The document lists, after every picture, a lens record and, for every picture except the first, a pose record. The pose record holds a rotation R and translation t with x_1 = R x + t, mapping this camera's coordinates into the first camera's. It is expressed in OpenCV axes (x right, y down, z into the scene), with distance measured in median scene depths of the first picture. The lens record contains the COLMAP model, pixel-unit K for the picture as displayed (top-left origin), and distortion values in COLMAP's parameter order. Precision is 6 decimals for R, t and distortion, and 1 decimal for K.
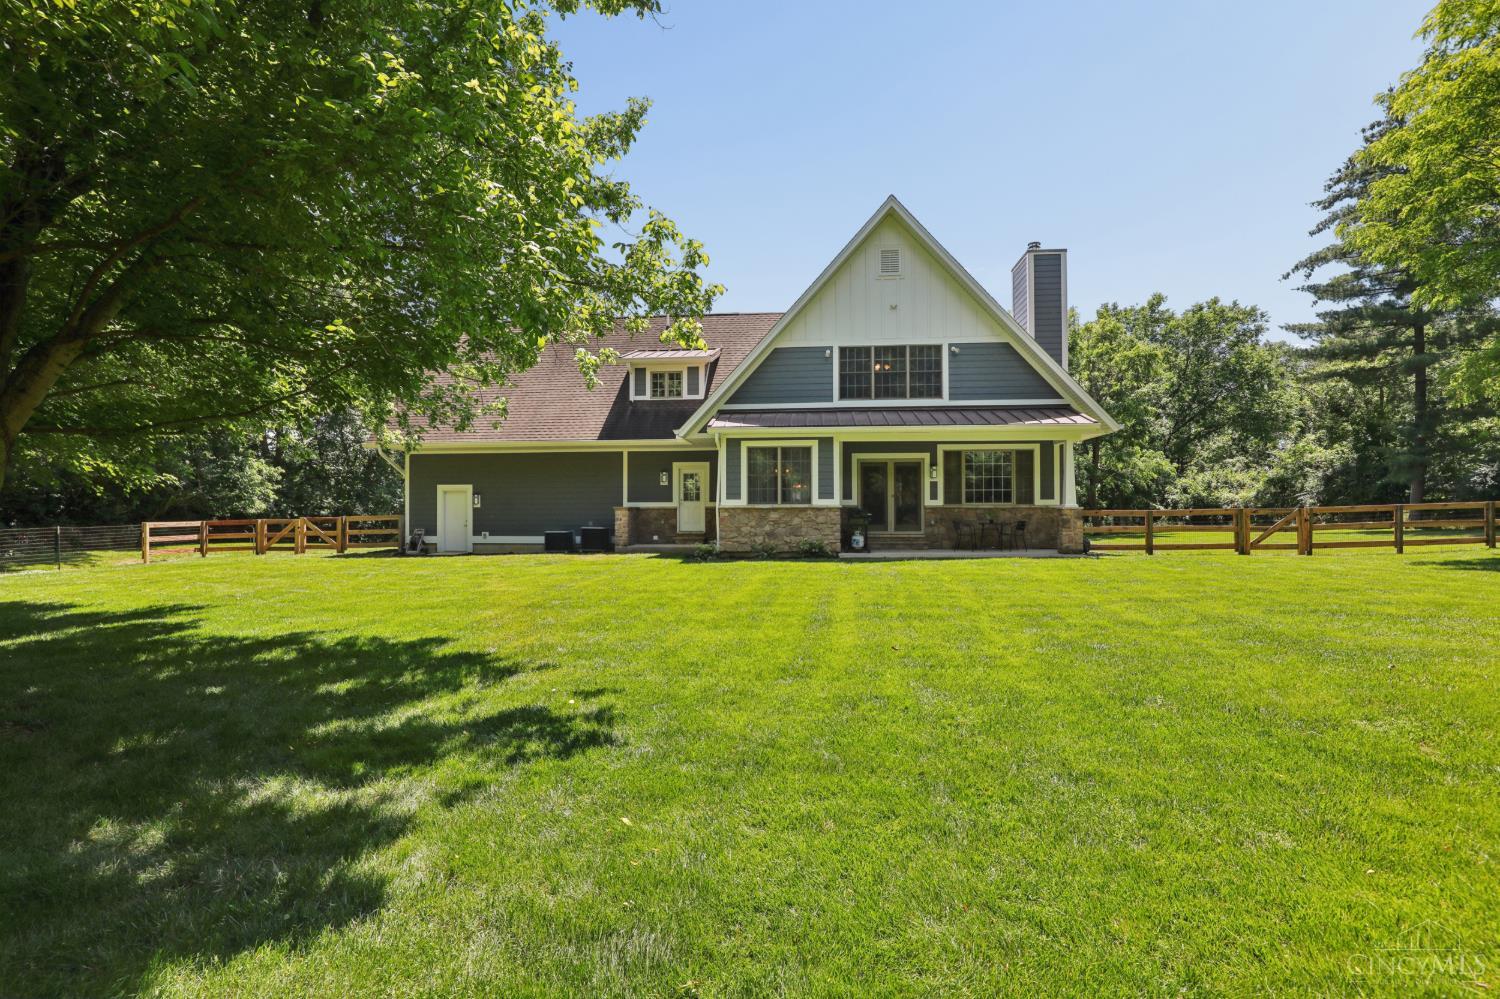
lens RADIAL K [[689.8, 0, 745.7], [0, 689.8, 501.2], [0, 0, 1]] dist [-0.025843, -0.000437]
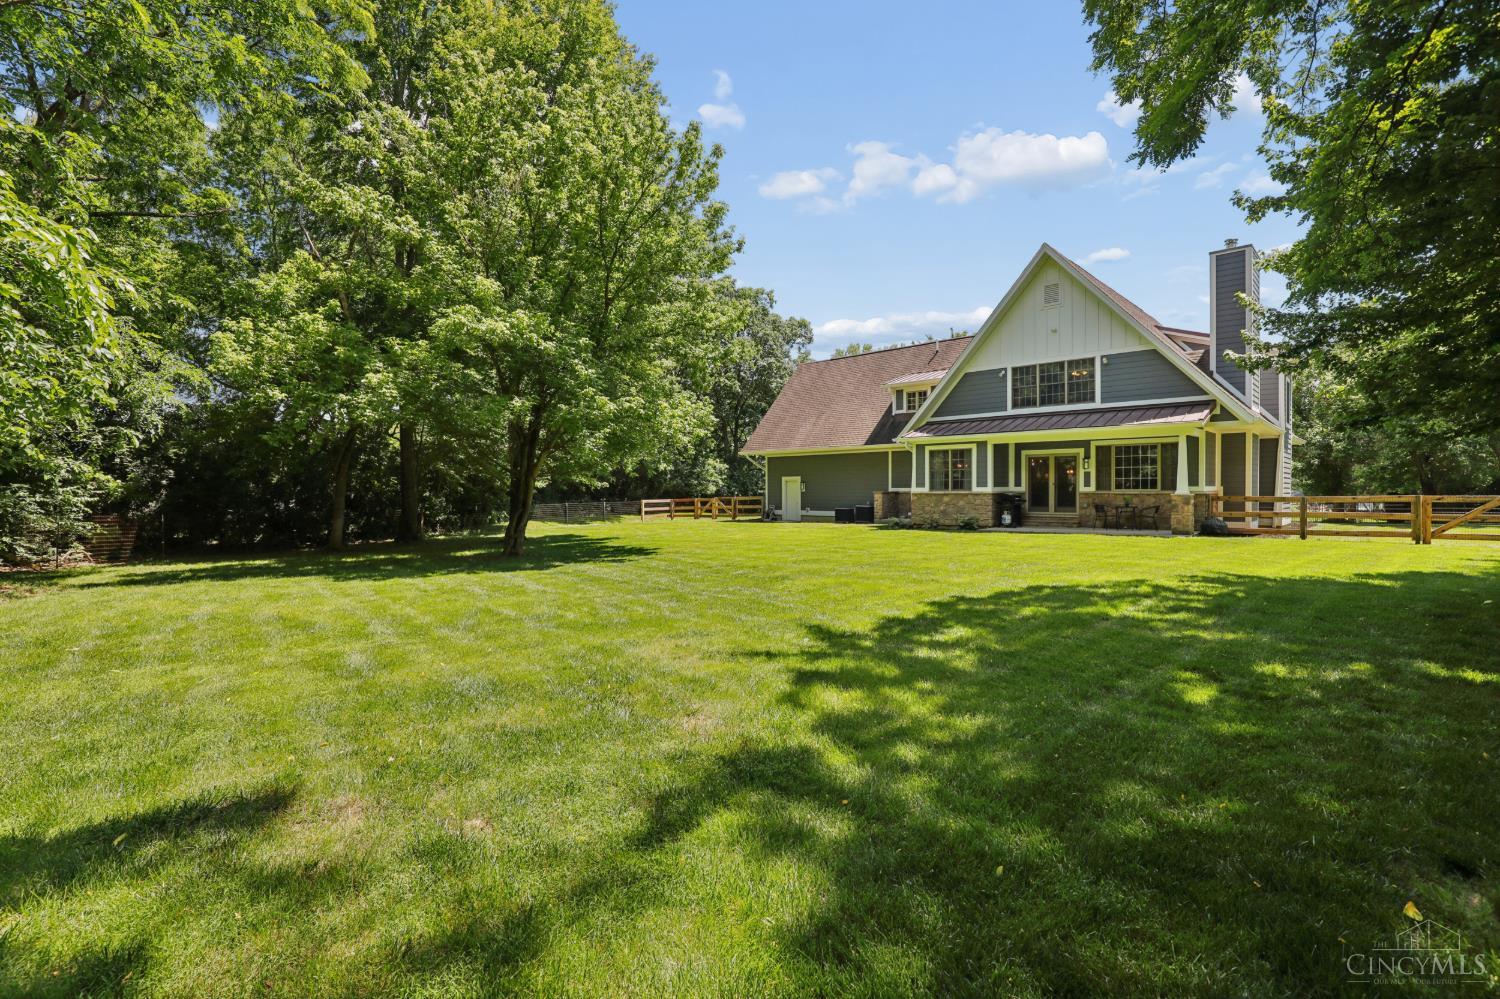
lens RADIAL K [[689.8, 0, 749.8], [0, 689.8, 500.9], [0, 0, 1]] dist [-0.025843, -0.000437]
pose [[0.785407, 0.009330, -0.618909, 0.552351], [0.011202, 0.999508, 0.029283, -0.019333], [0.618878, -0.029932, 0.784917, -0.315231]]
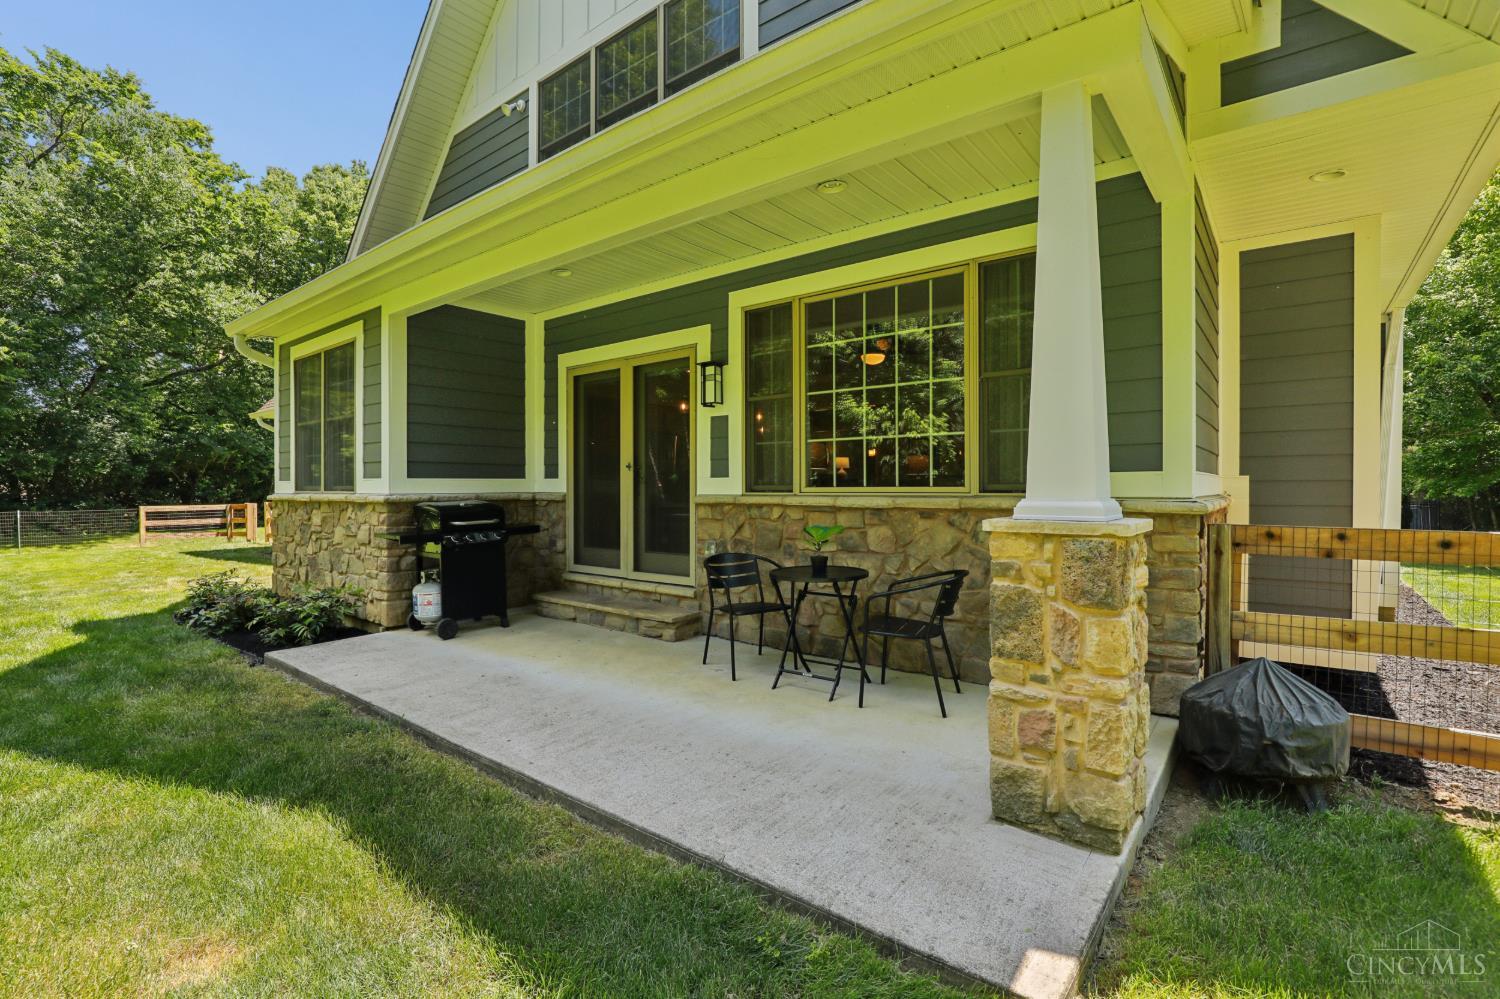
lens RADIAL K [[689.8, 0, 750.6], [0, 689.8, 492.9], [0, 0, 1]] dist [-0.025843, -0.000437]
pose [[0.837368, 0.004226, -0.546623, 0.449179], [0.010058, 0.999682, 0.023136, -0.002174], [0.546547, -0.024871, 0.837059, 0.750788]]
